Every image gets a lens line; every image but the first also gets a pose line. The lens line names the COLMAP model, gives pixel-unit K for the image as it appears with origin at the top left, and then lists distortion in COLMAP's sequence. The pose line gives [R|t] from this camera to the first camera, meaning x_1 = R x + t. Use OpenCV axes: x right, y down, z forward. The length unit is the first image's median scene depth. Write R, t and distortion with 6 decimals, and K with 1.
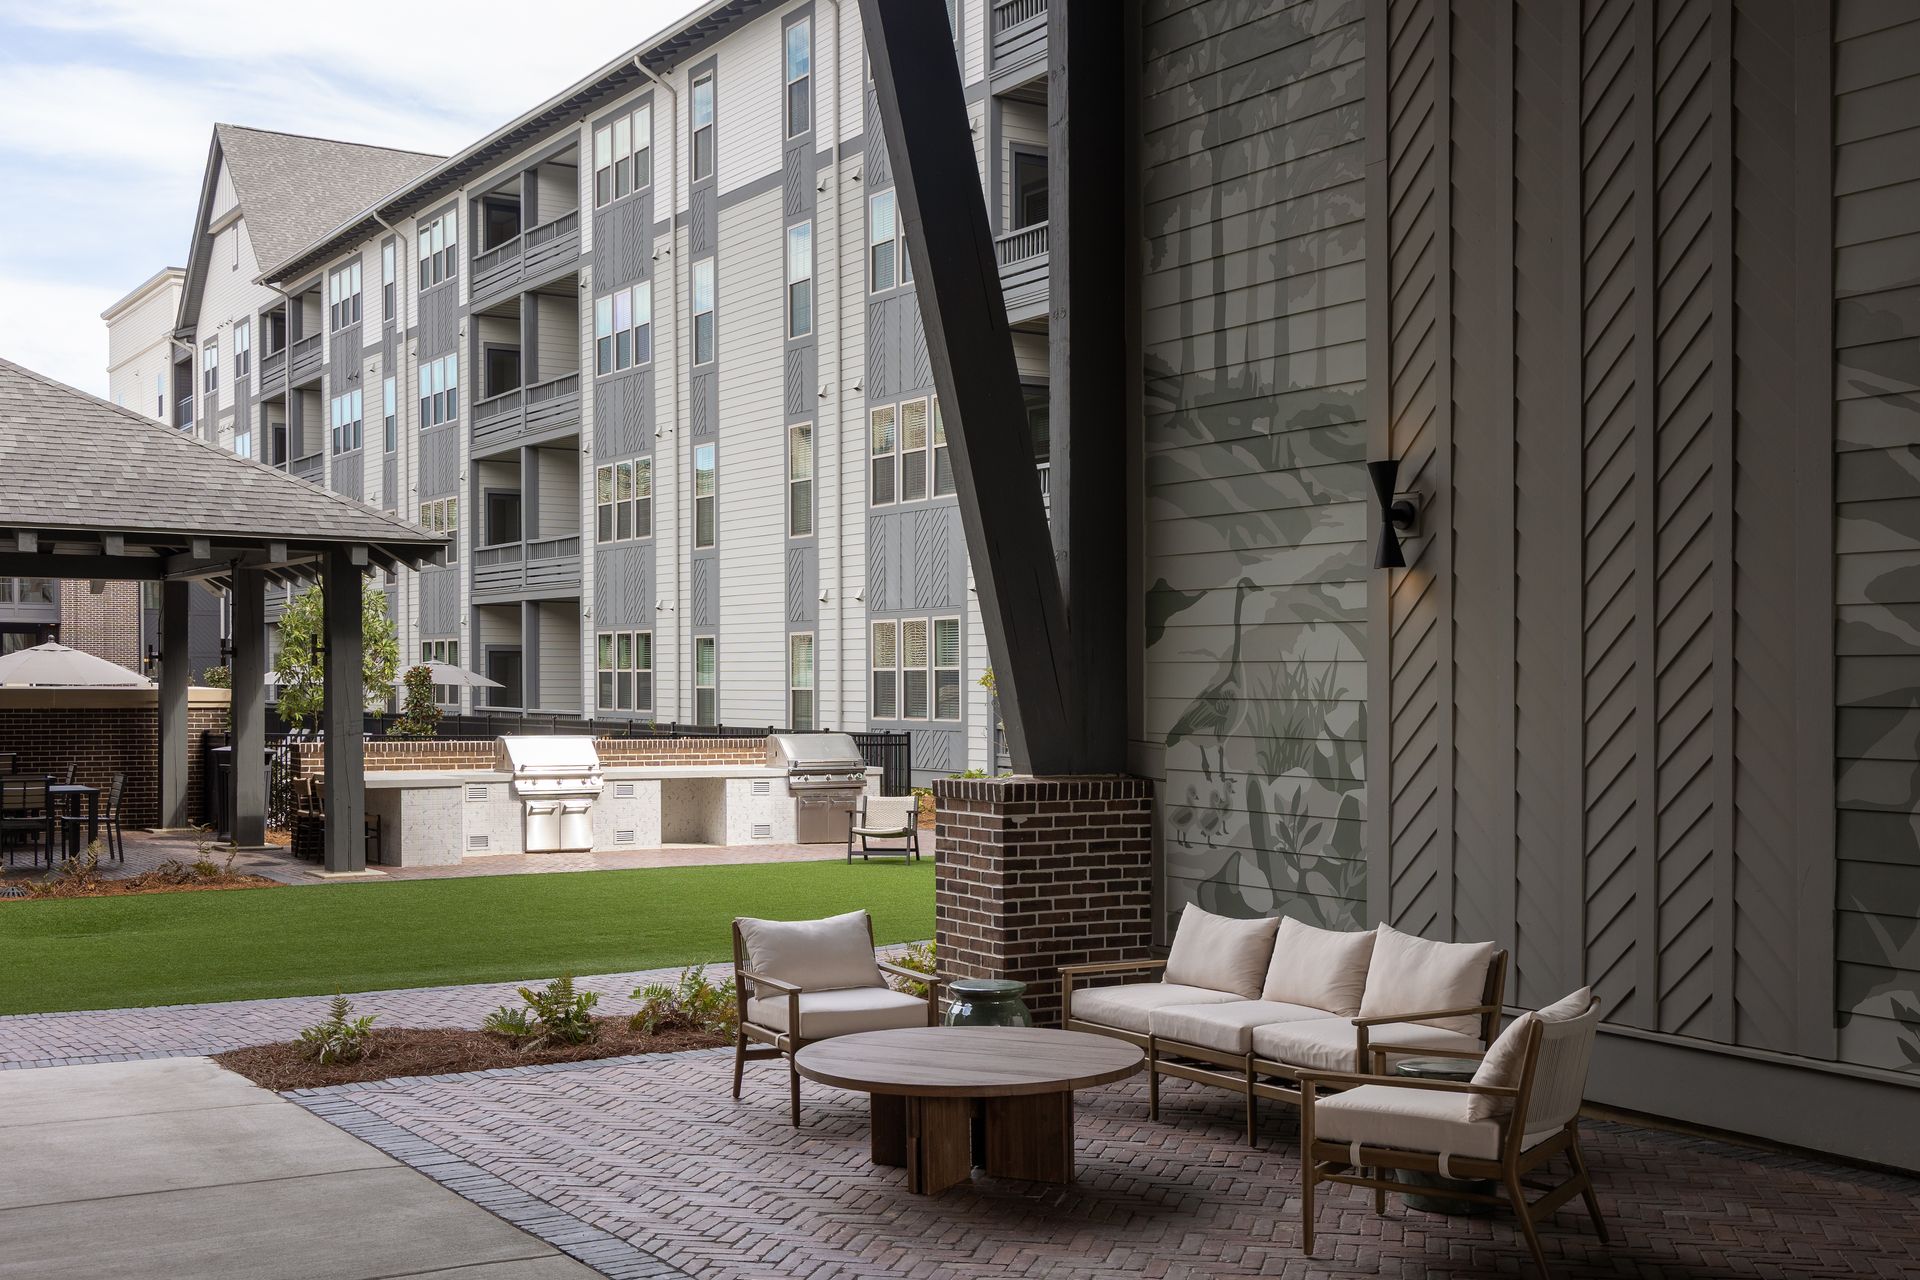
lens RADIAL K [[2147.5, 0, 960.0], [0, 2147.5, 650.4], [0, 0, 1]] dist [0.052421, 0.000000]
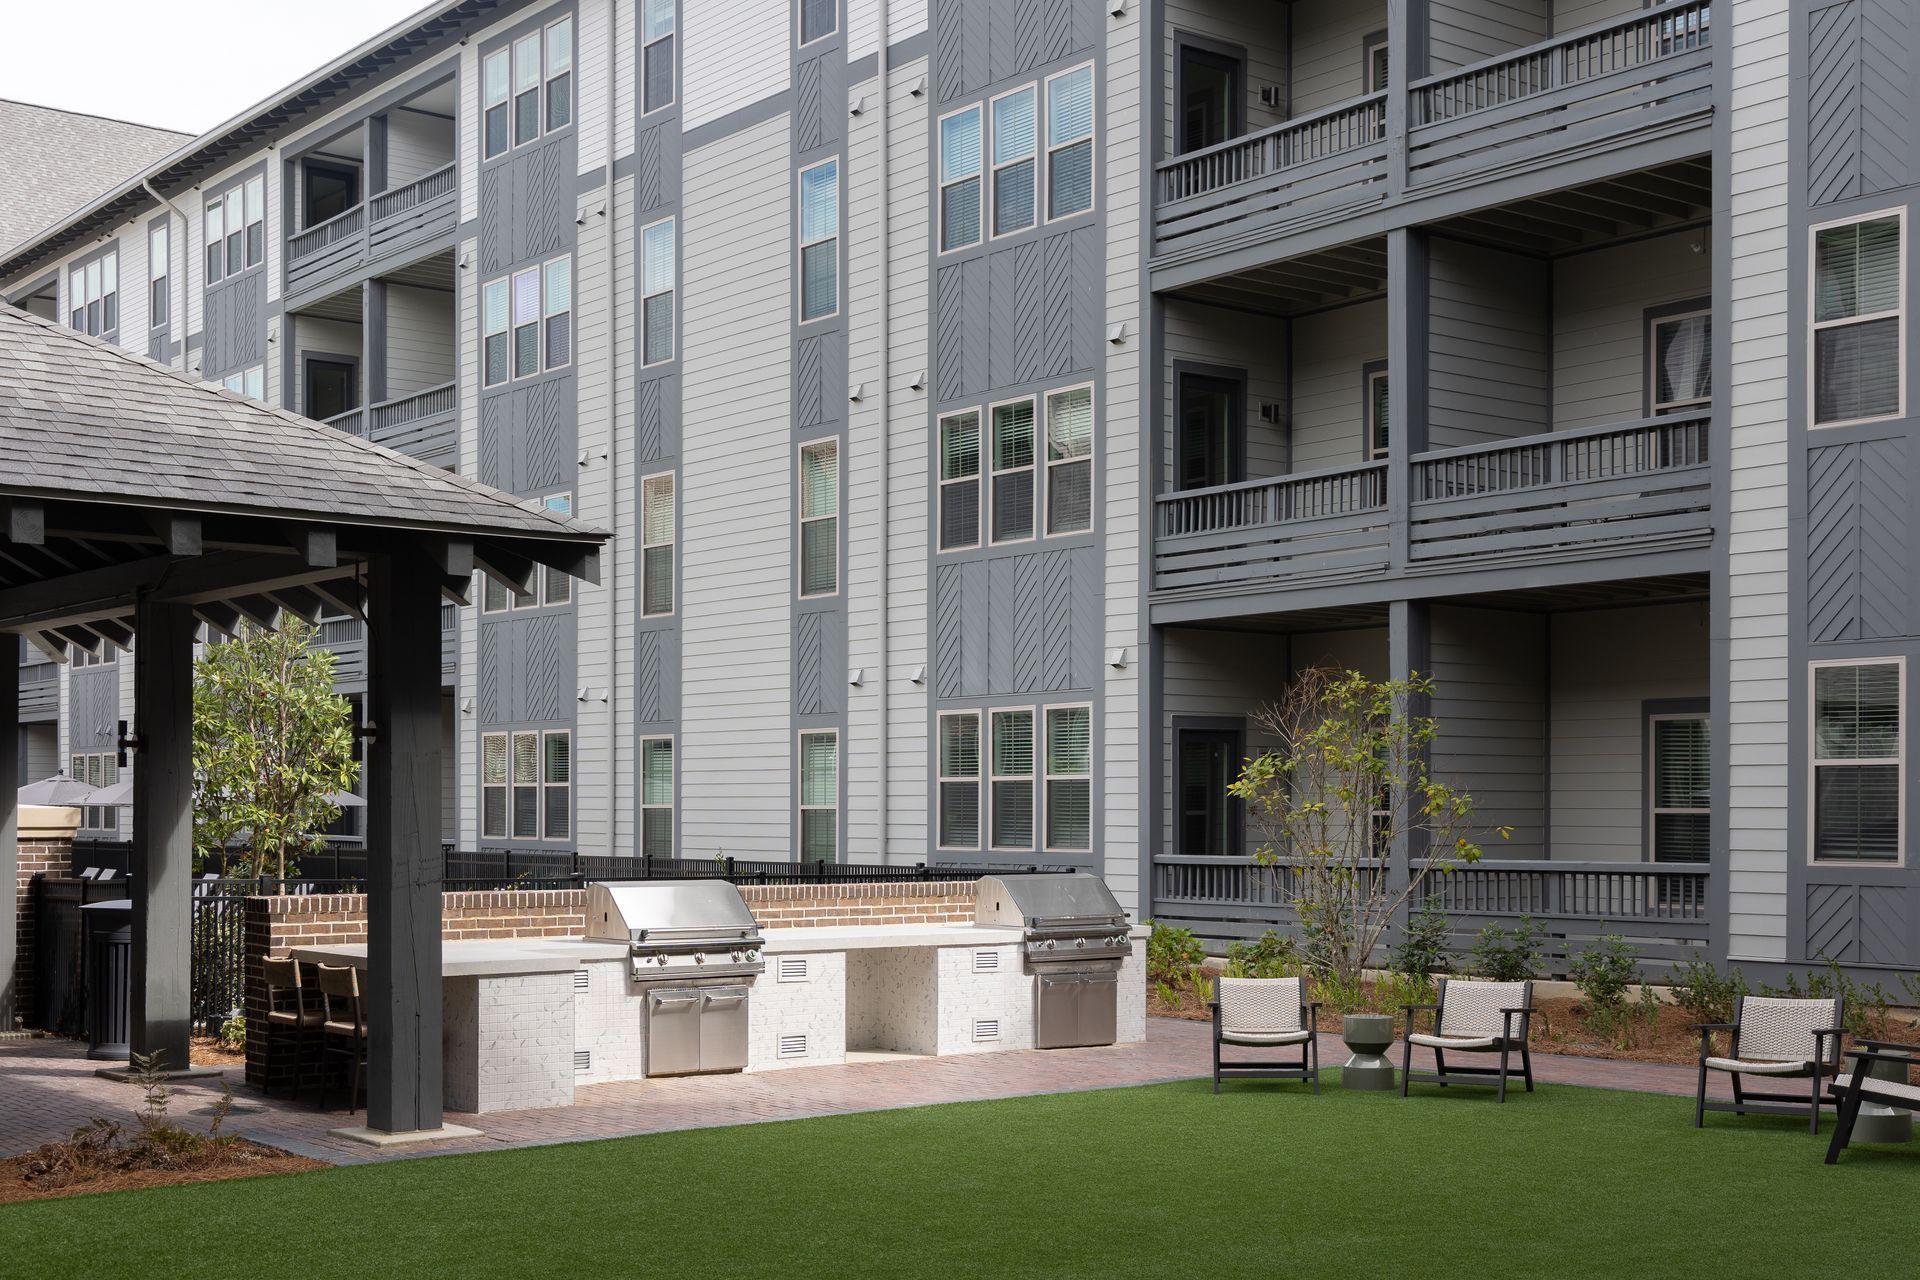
lens RADIAL K [[2351.0, 0, 922.8], [0, 2351.0, 736.9], [0, 0, 1]] dist [0.052399, 0.000000]
pose [[0.994722, -0.000061, 0.102604, -0.122384], [0.001521, 0.999899, -0.014149, 0.005543], [-0.102593, 0.014231, 0.994622, 0.215463]]
